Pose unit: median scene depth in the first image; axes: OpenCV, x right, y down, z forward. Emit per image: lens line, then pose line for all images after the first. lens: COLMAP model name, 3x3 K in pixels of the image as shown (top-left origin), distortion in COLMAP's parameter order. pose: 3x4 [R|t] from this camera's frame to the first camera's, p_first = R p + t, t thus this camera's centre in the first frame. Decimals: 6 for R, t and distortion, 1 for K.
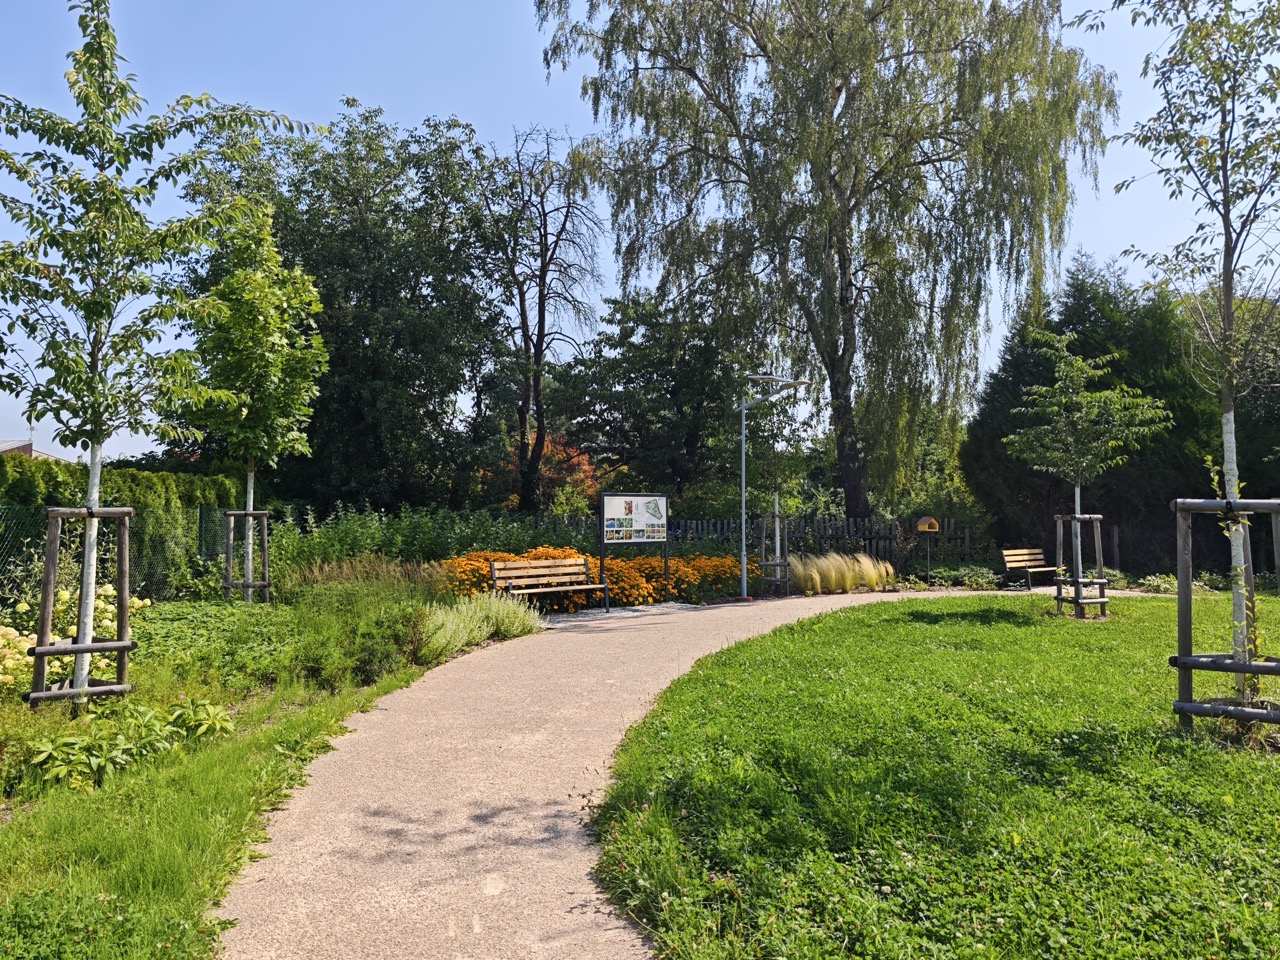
lens RADIAL K [[845.4, 0, 639.4], [0, 845.4, 477.2], [0, 0, 1]] dist [0.011837, 0.002927]
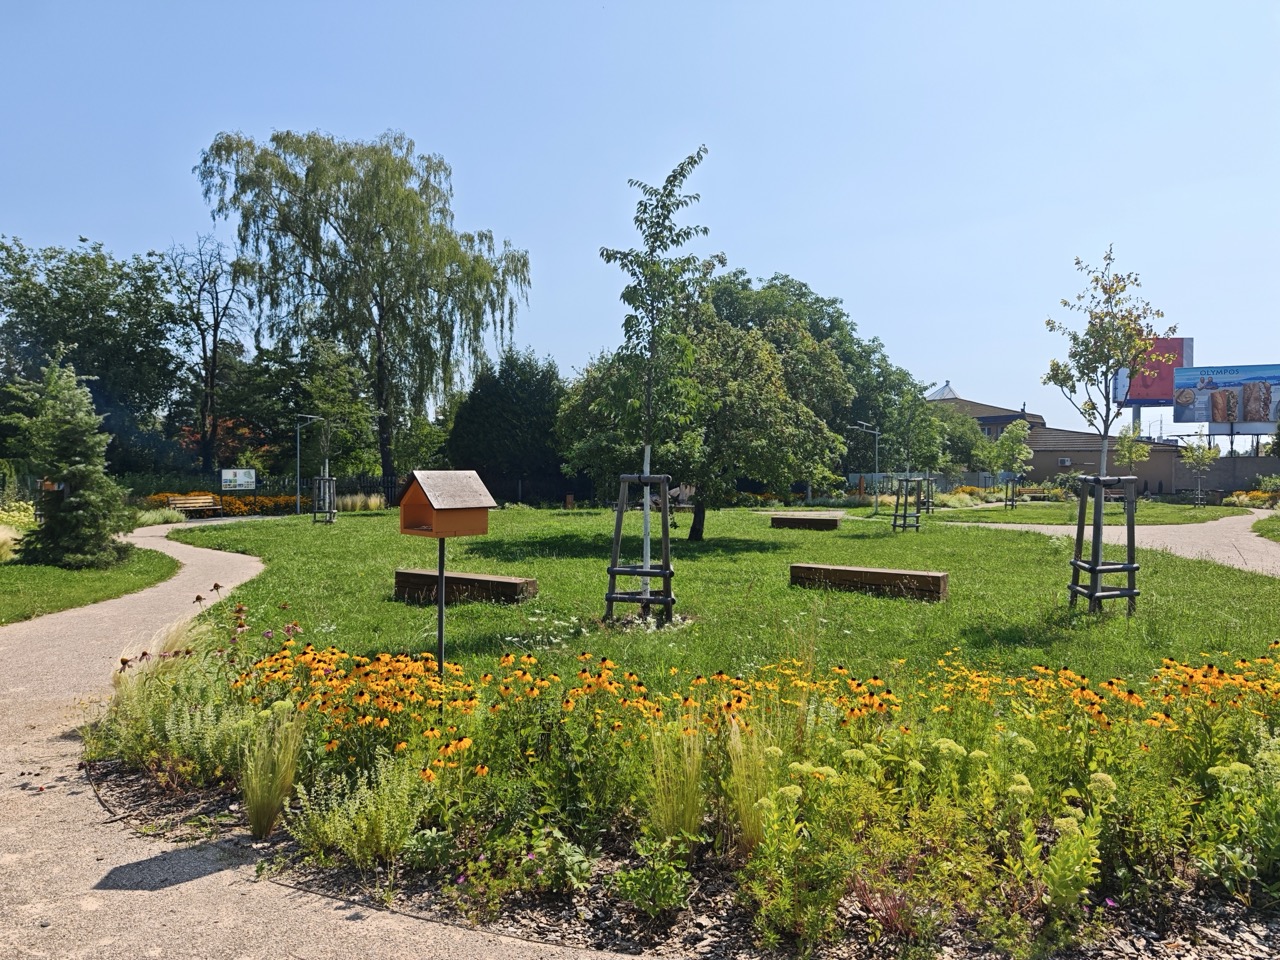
lens RADIAL K [[845.4, 0, 641.8], [0, 845.4, 473.2], [0, 0, 1]] dist [0.011837, 0.002927]
pose [[0.959679, -0.003444, 0.281077, 0.269315], [-0.012335, 0.998446, 0.054351, -0.072784], [-0.280827, -0.055627, 0.958145, -1.040533]]
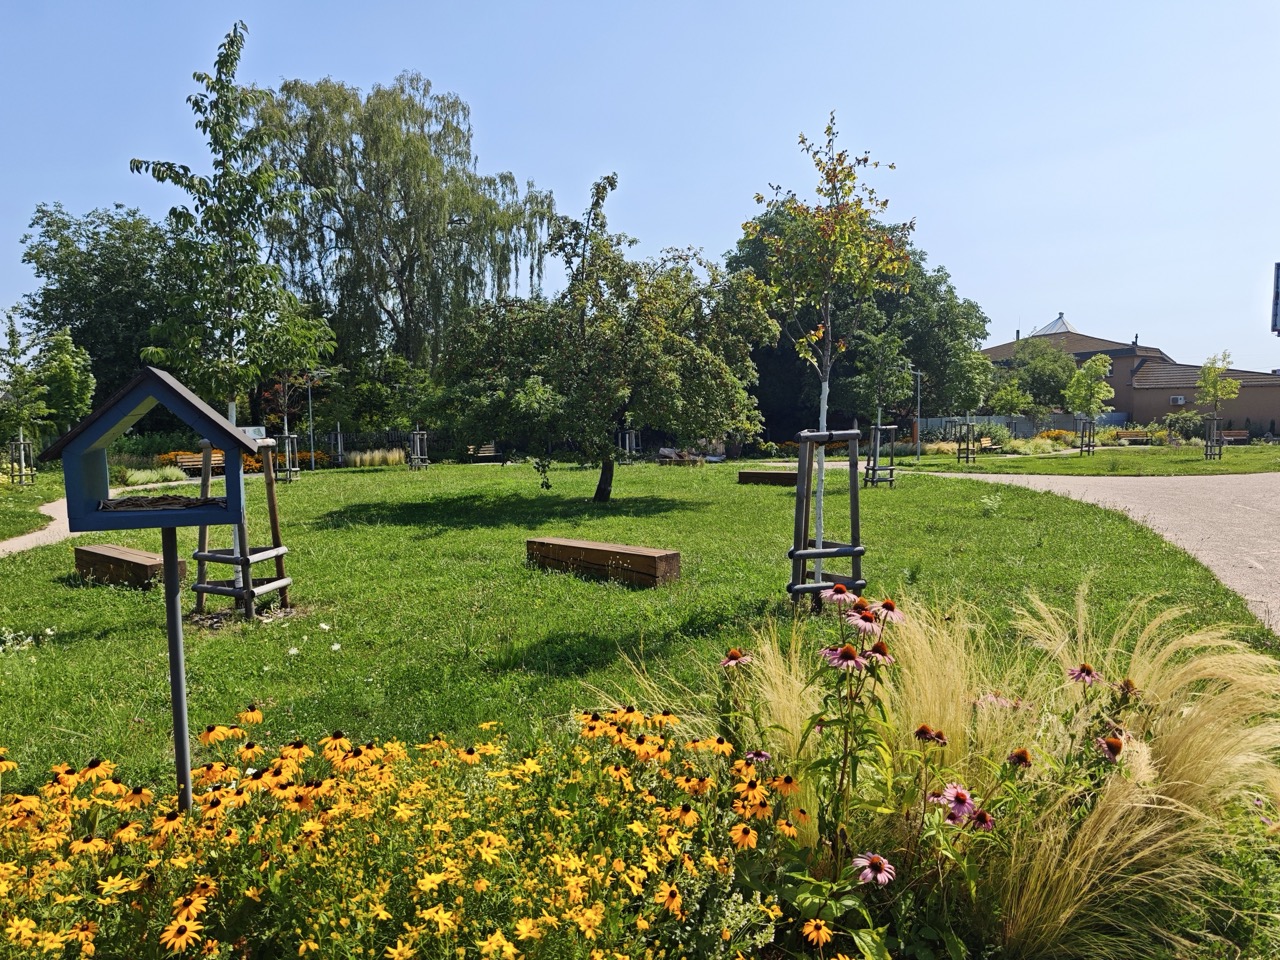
lens RADIAL K [[845.4, 0, 640.0], [0, 845.4, 486.1], [0, 0, 1]] dist [0.011837, 0.002927]
pose [[0.990536, -0.031836, 0.133510, 0.508680], [0.014246, 0.991321, 0.130691, -0.072976], [-0.136512, -0.127552, 0.982392, -1.003125]]
